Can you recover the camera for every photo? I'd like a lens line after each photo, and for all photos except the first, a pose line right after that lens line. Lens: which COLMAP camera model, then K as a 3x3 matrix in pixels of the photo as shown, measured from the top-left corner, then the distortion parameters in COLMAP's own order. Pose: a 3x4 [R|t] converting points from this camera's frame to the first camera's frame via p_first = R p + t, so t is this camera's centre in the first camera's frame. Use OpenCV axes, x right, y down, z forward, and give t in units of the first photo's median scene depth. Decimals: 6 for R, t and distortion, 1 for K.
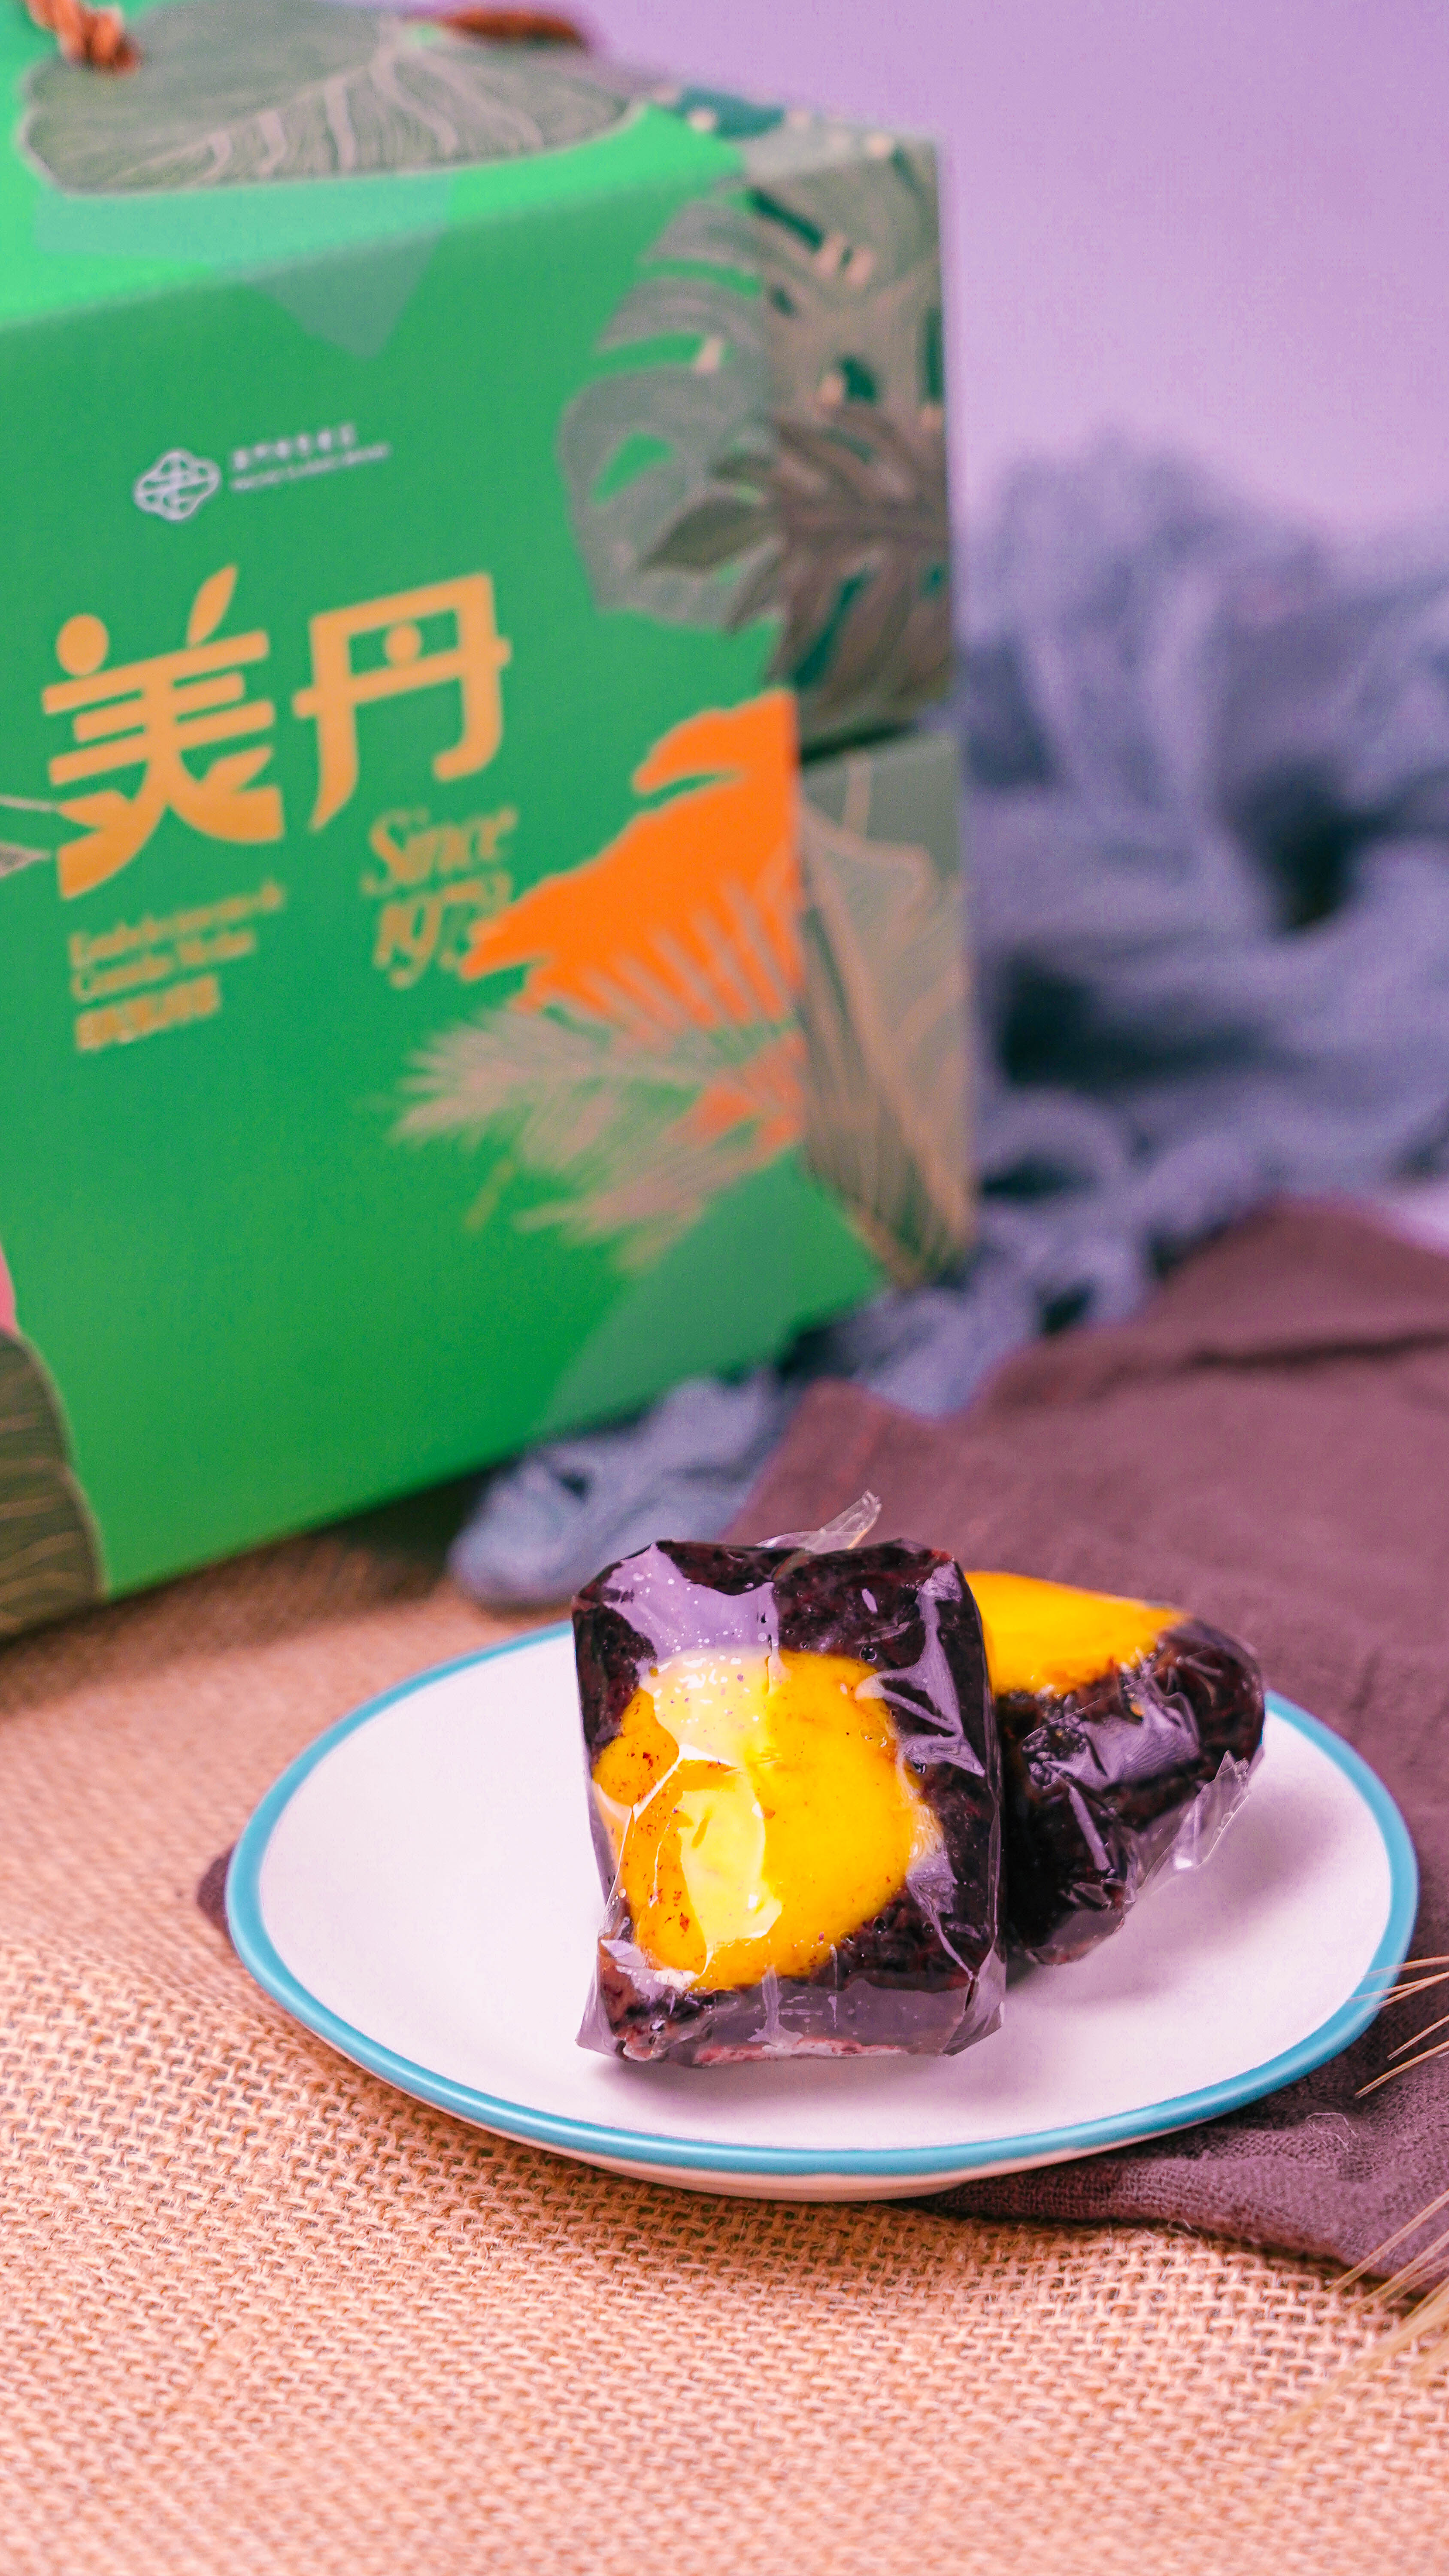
lens RADIAL K [[6747.1, 0, 664.8], [0, 6747.1, 1370.4], [0, 0, 1]] dist [-0.062995, 0.000000]
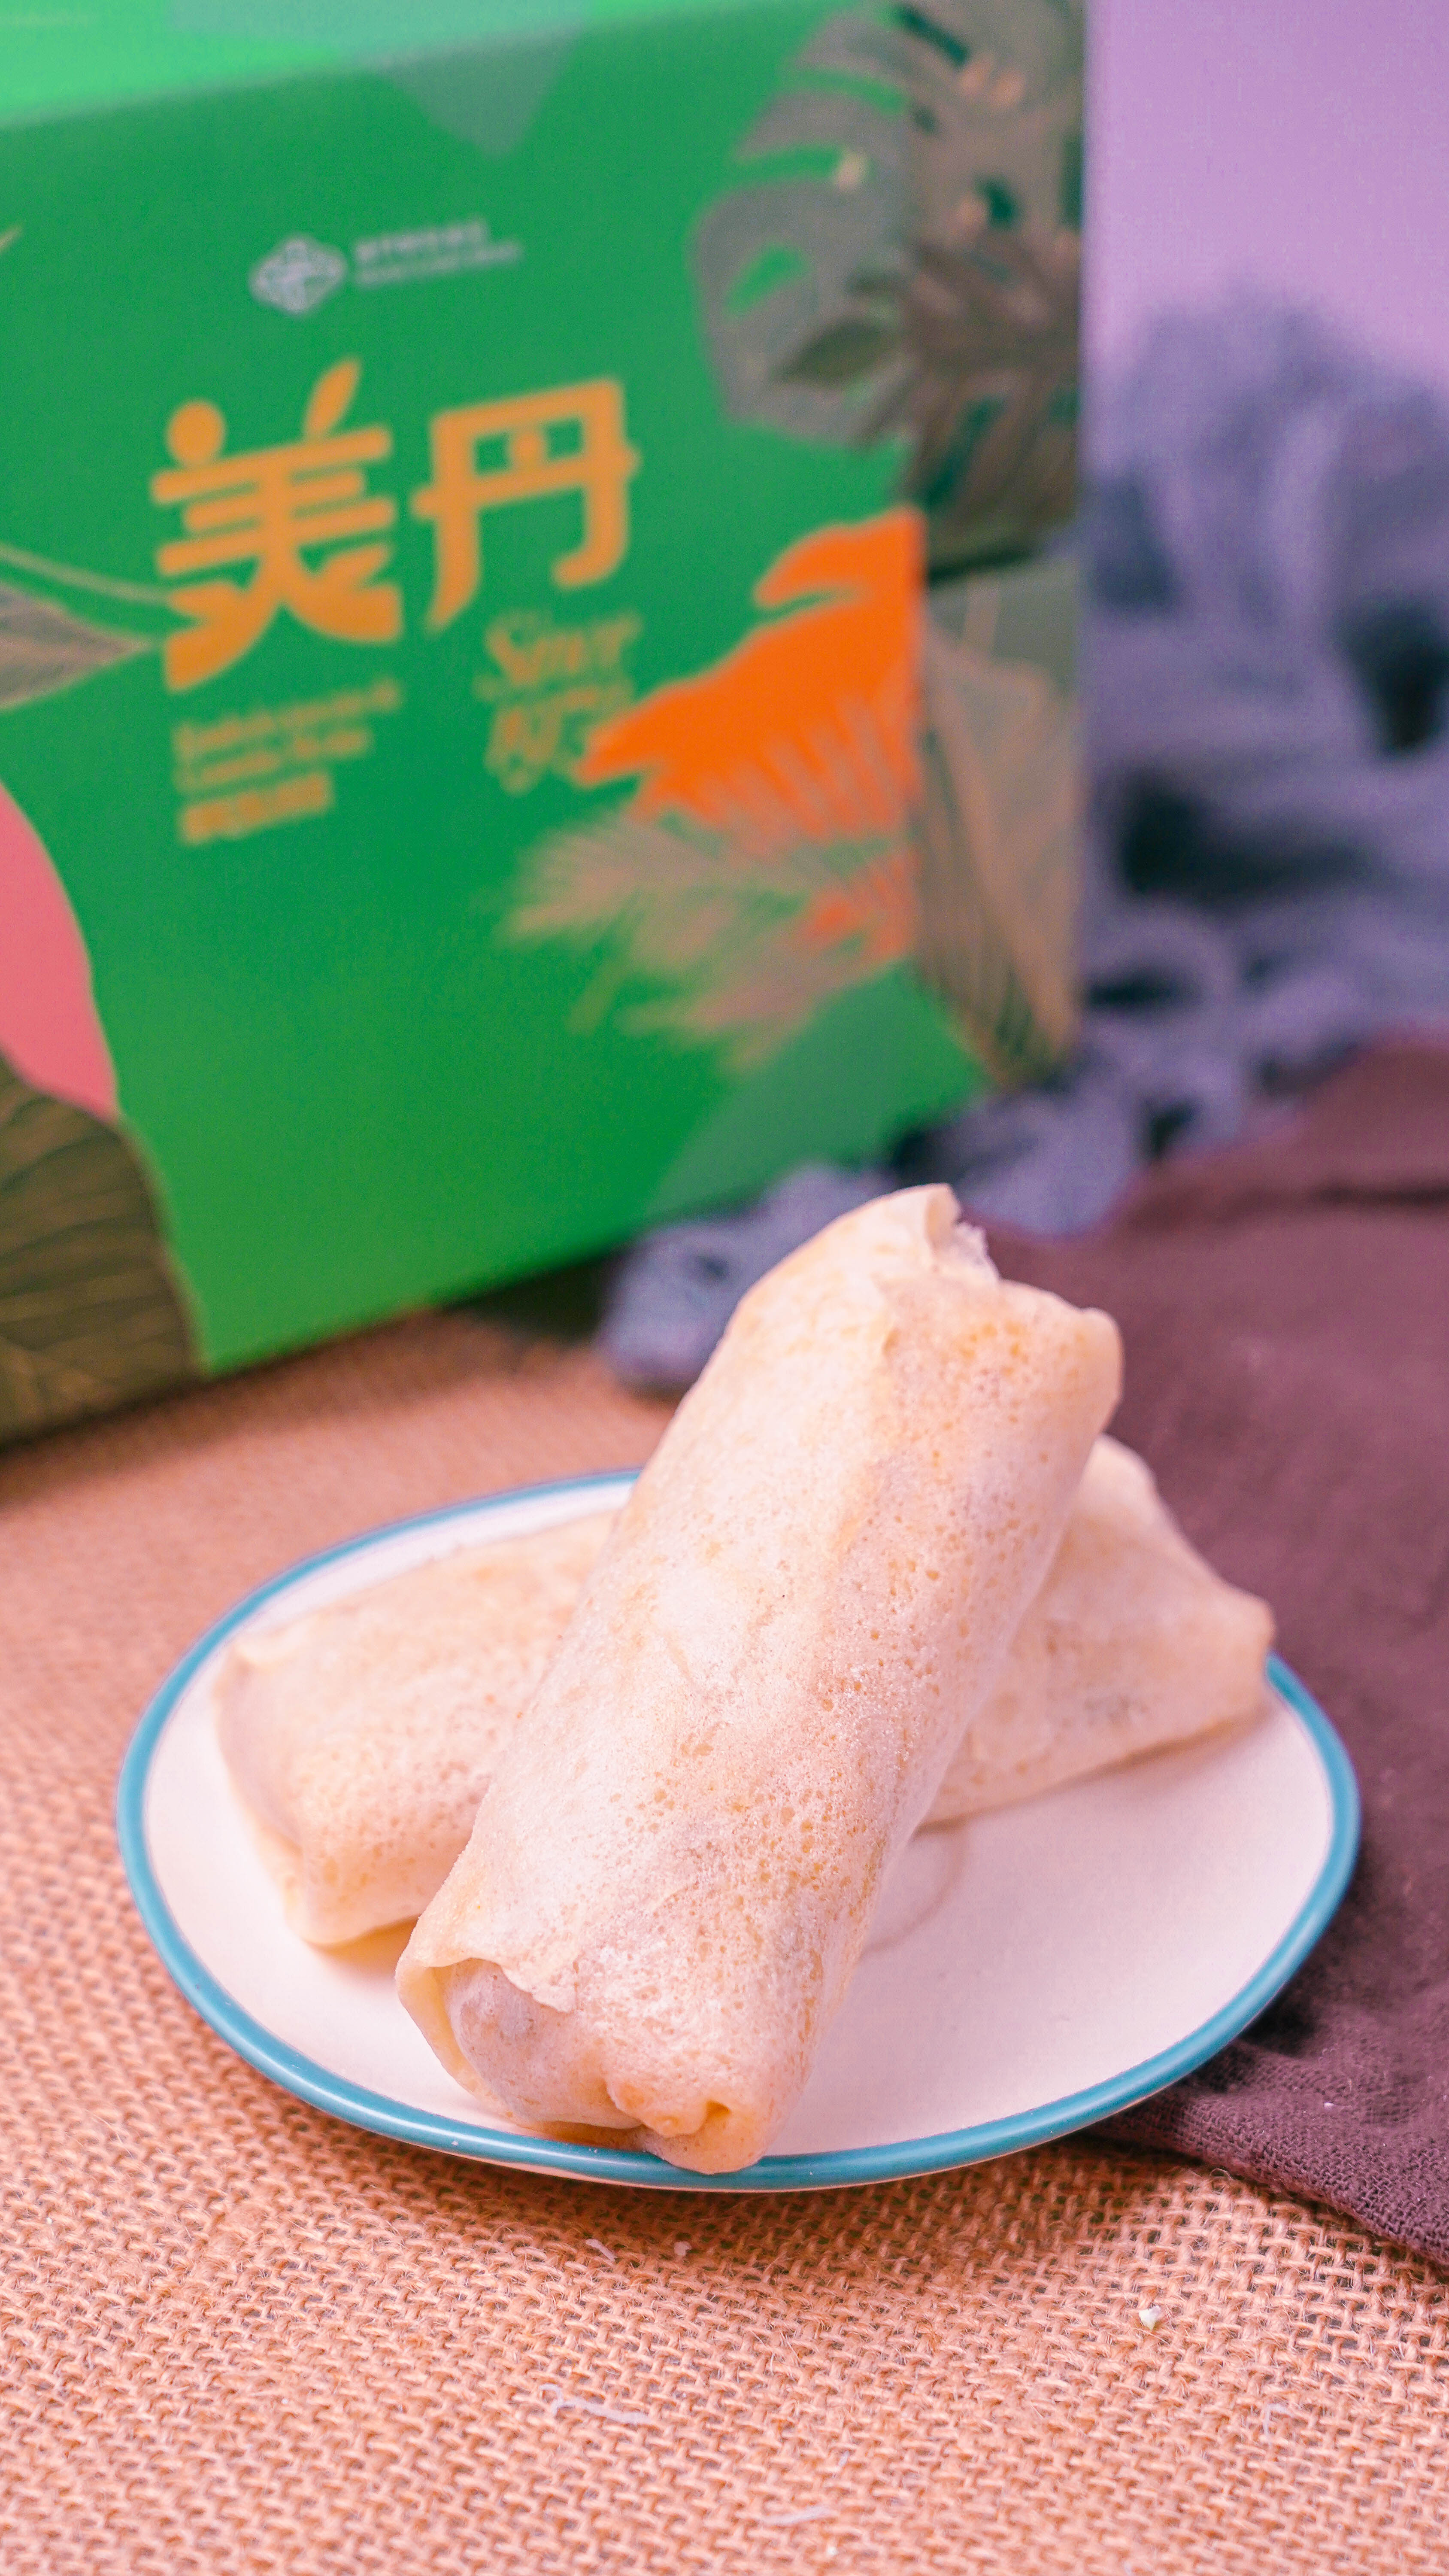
lens RADIAL K [[4870.4, 0, 686.0], [0, 4870.4, 1303.2], [0, 0, 1]] dist [-0.055810, 0.000000]
pose [[0.998228, 0.051474, -0.029847, 0.012374], [-0.049258, 0.996276, 0.070767, -0.033911], [0.033379, -0.069172, 0.997046, 0.277015]]
